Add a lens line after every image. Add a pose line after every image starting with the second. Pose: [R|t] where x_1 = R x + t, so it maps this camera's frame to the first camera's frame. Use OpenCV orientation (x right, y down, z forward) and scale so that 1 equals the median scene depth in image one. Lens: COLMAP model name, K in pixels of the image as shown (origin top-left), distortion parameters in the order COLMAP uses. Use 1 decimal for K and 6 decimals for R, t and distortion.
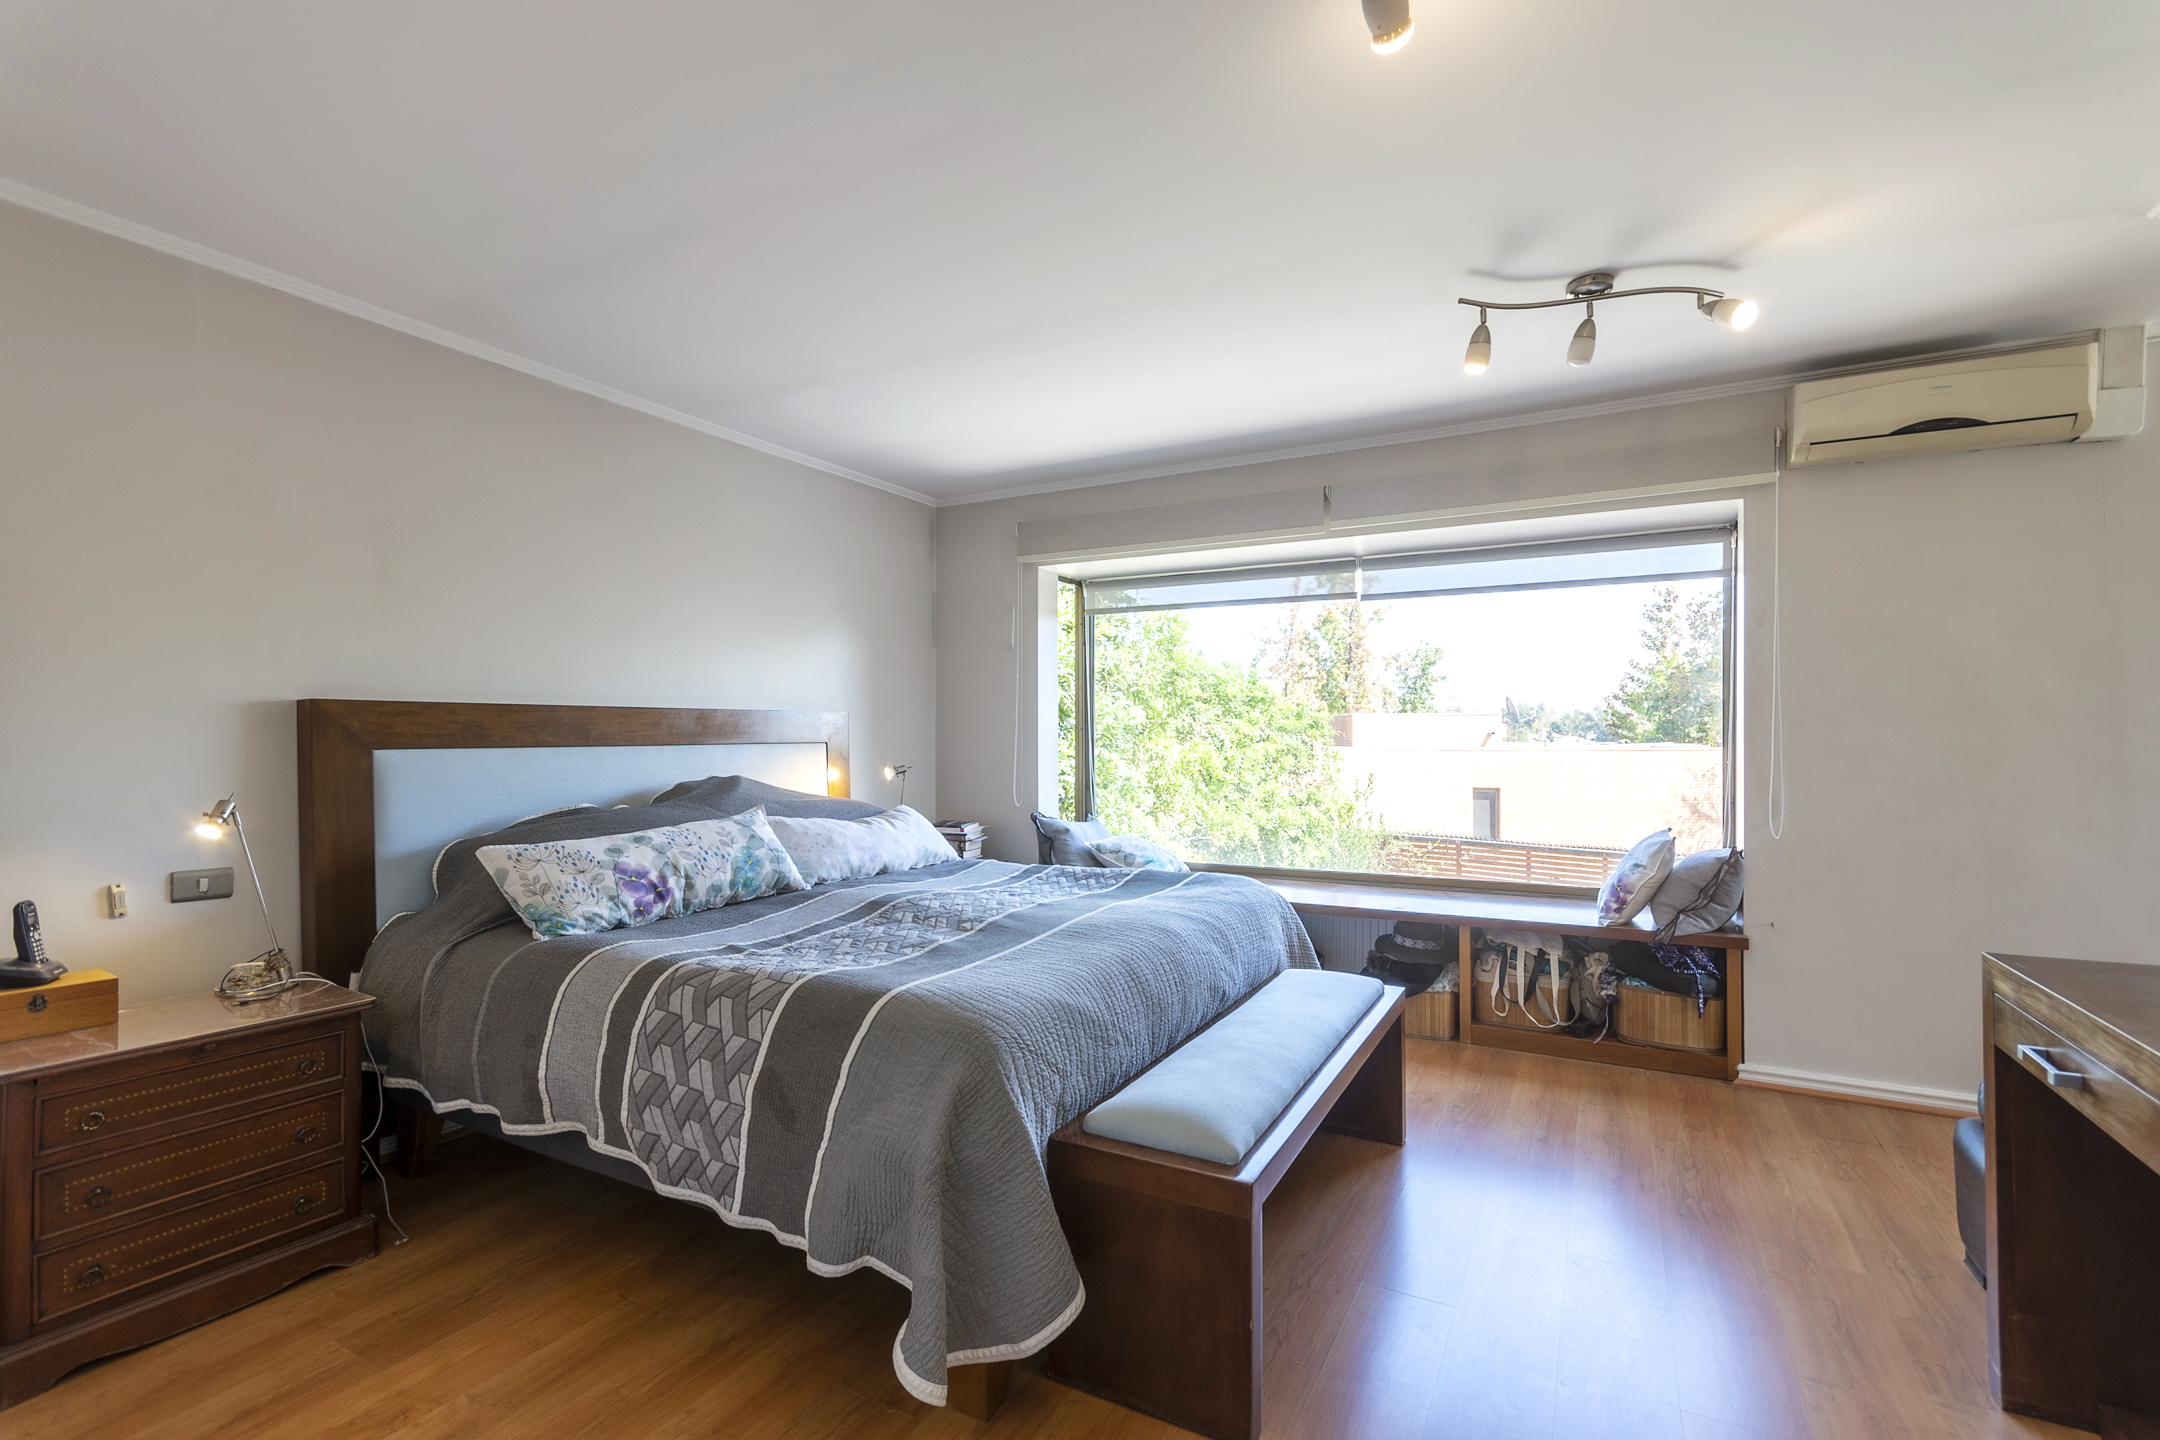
lens RADIAL K [[964.2, 0, 1085.8], [0, 964.2, 729.4], [0, 0, 1]] dist [0.005265, -0.001567]
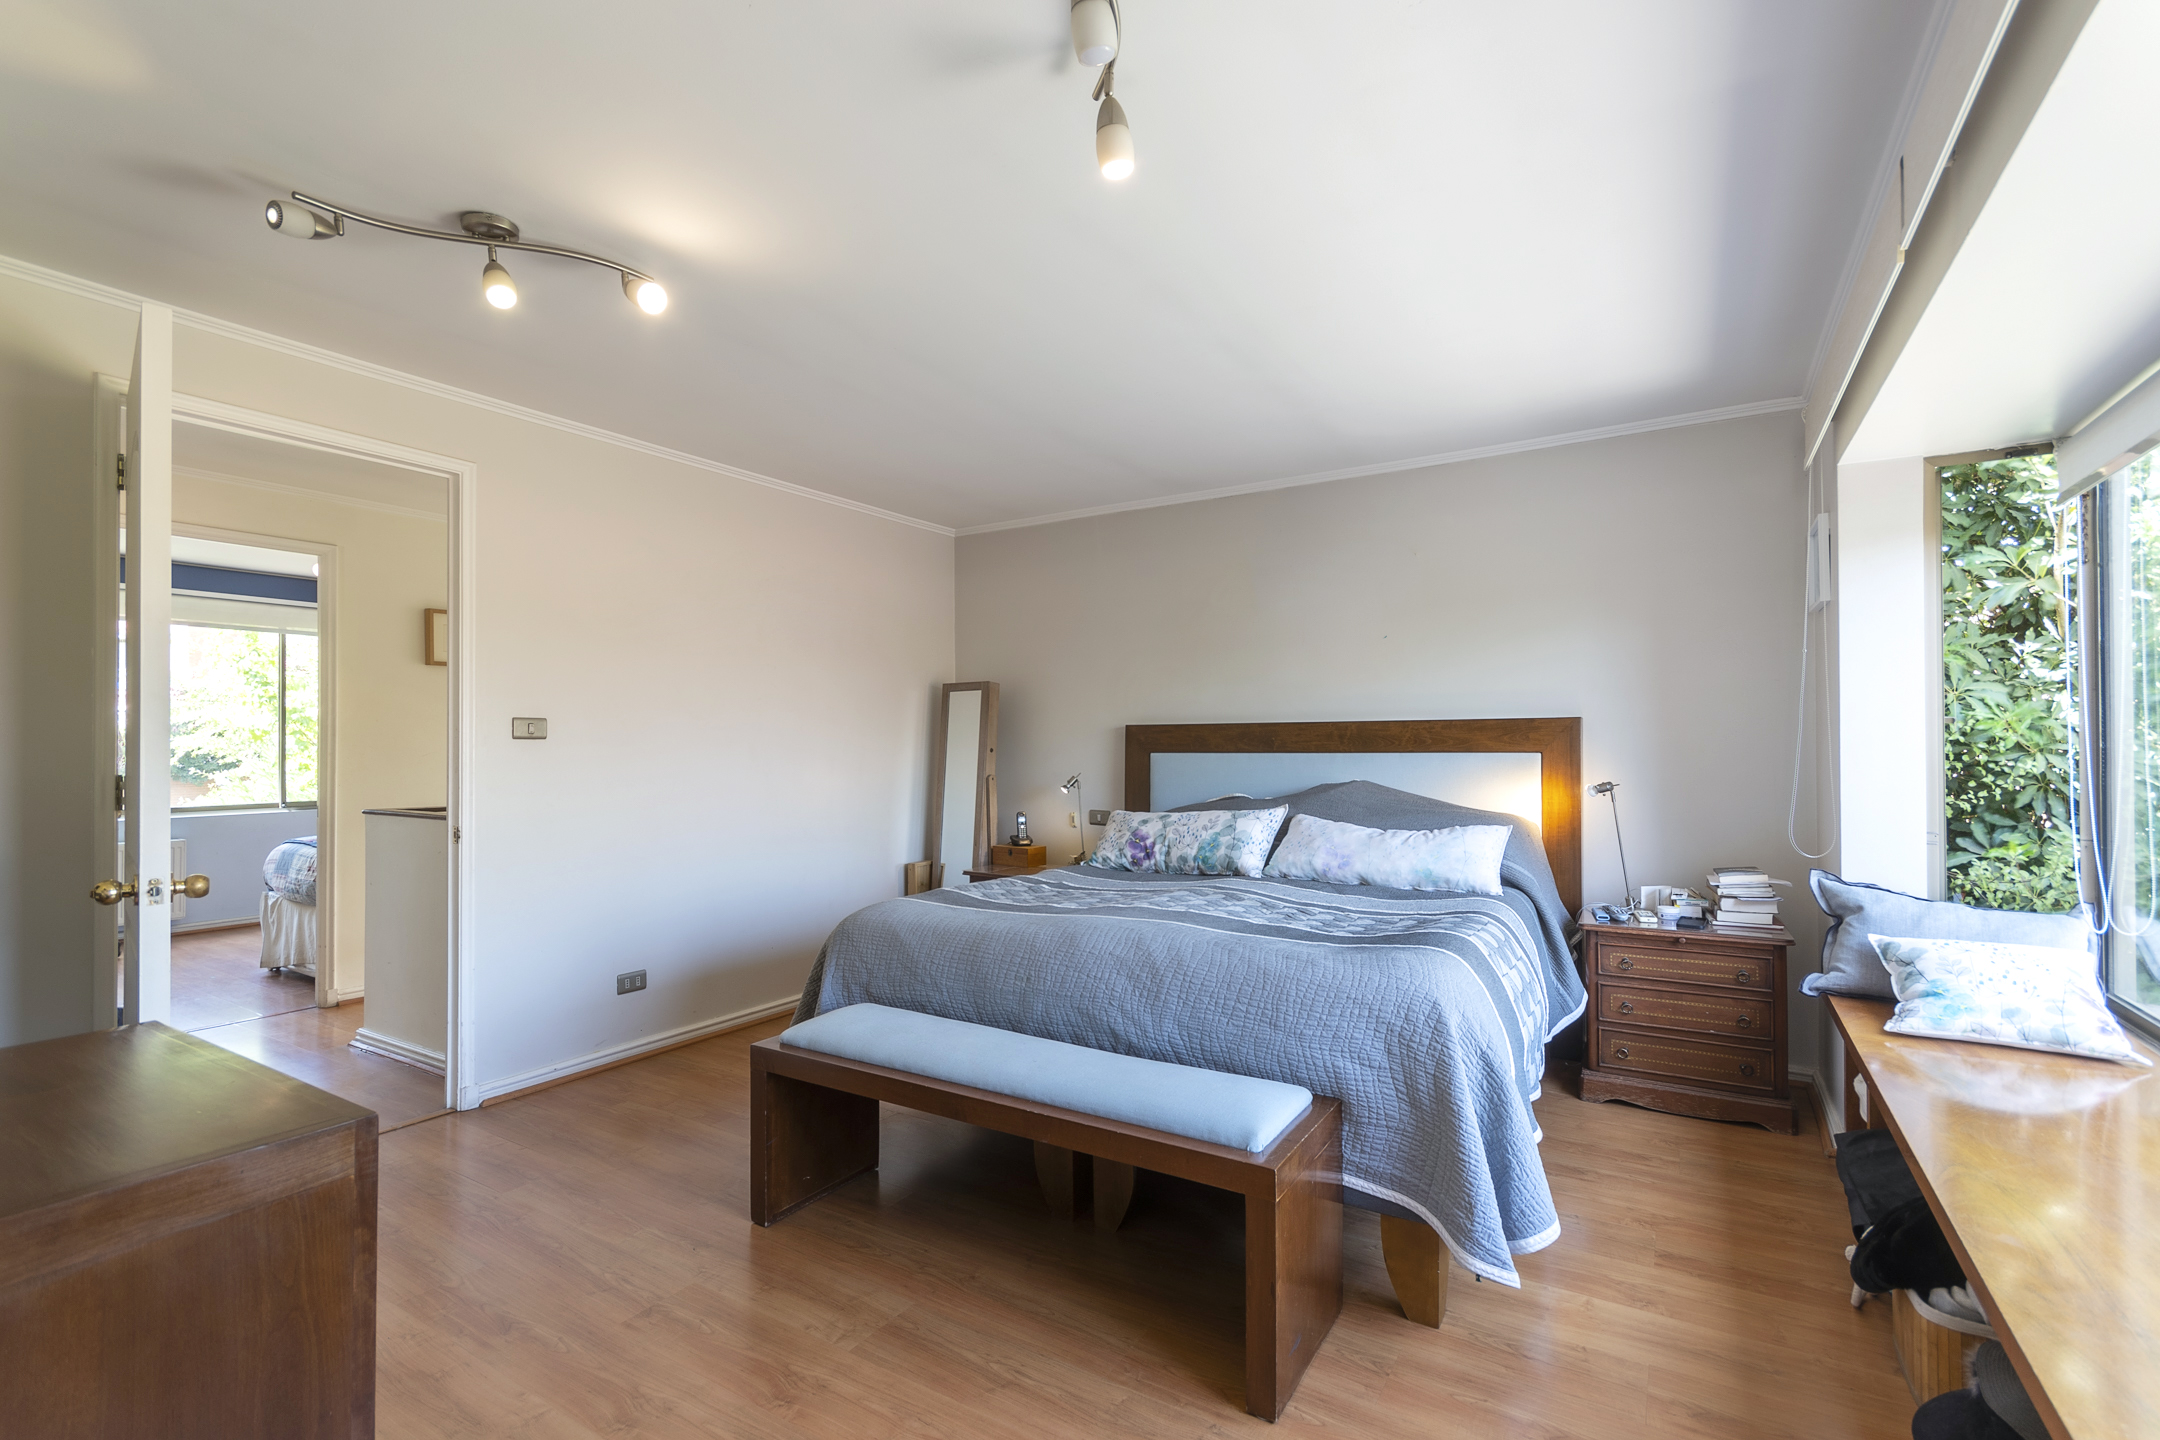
lens RADIAL K [[964.2, 0, 1084.1], [0, 964.2, 728.5], [0, 0, 1]] dist [0.005265, -0.001567]
pose [[-0.059274, -0.014598, -0.998135, 0.995353], [0.008386, 0.999851, -0.015121, 0.002721], [0.998207, -0.009266, -0.059143, 0.971212]]
